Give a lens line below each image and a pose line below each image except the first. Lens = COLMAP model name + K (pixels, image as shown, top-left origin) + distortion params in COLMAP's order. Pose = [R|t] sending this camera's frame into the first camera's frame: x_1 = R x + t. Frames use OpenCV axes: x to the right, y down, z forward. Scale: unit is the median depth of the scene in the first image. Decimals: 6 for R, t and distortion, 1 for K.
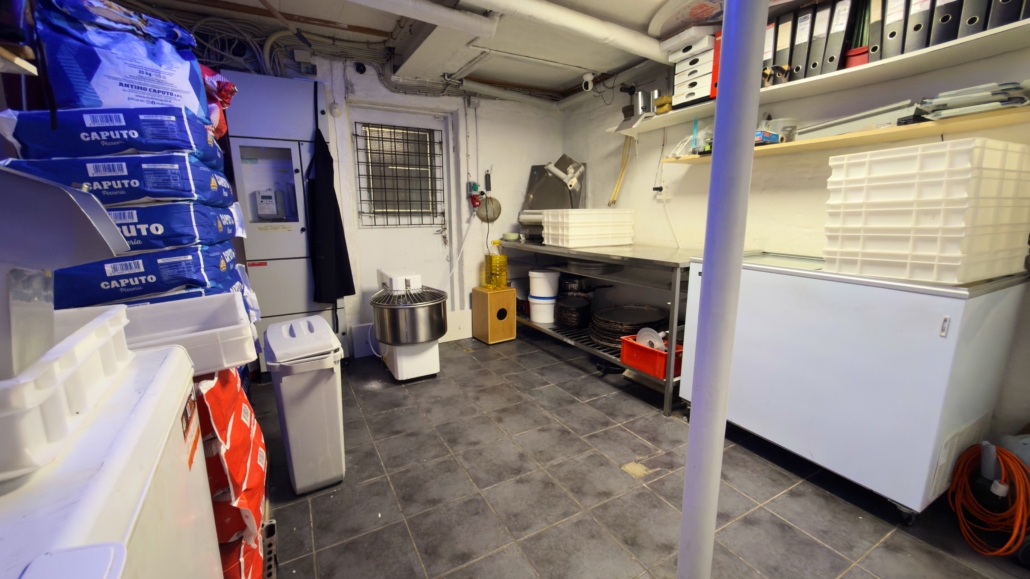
lens RADIAL K [[411.9, 0, 516.4], [0, 411.9, 289.2], [0, 0, 1]] dist [0.004059, 0.000133]
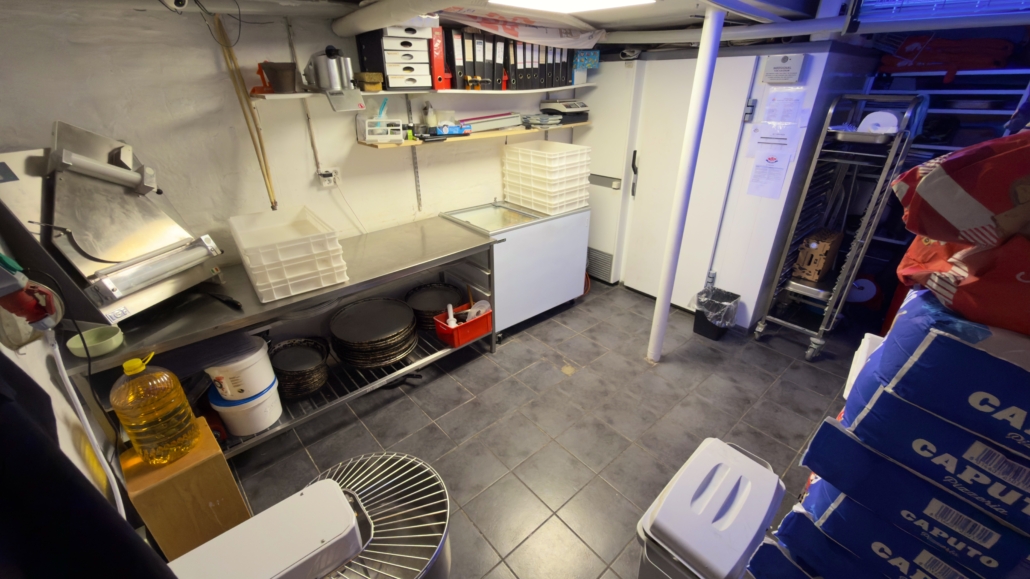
lens RADIAL K [[411.9, 0, 514.2], [0, 411.9, 290.5], [0, 0, 1]] dist [0.004059, 0.000133]
pose [[-0.207746, -0.437321, 0.874981, -0.690405], [0.189509, 0.859555, 0.474606, -0.457501], [-0.959650, 0.264415, -0.095693, 0.983948]]
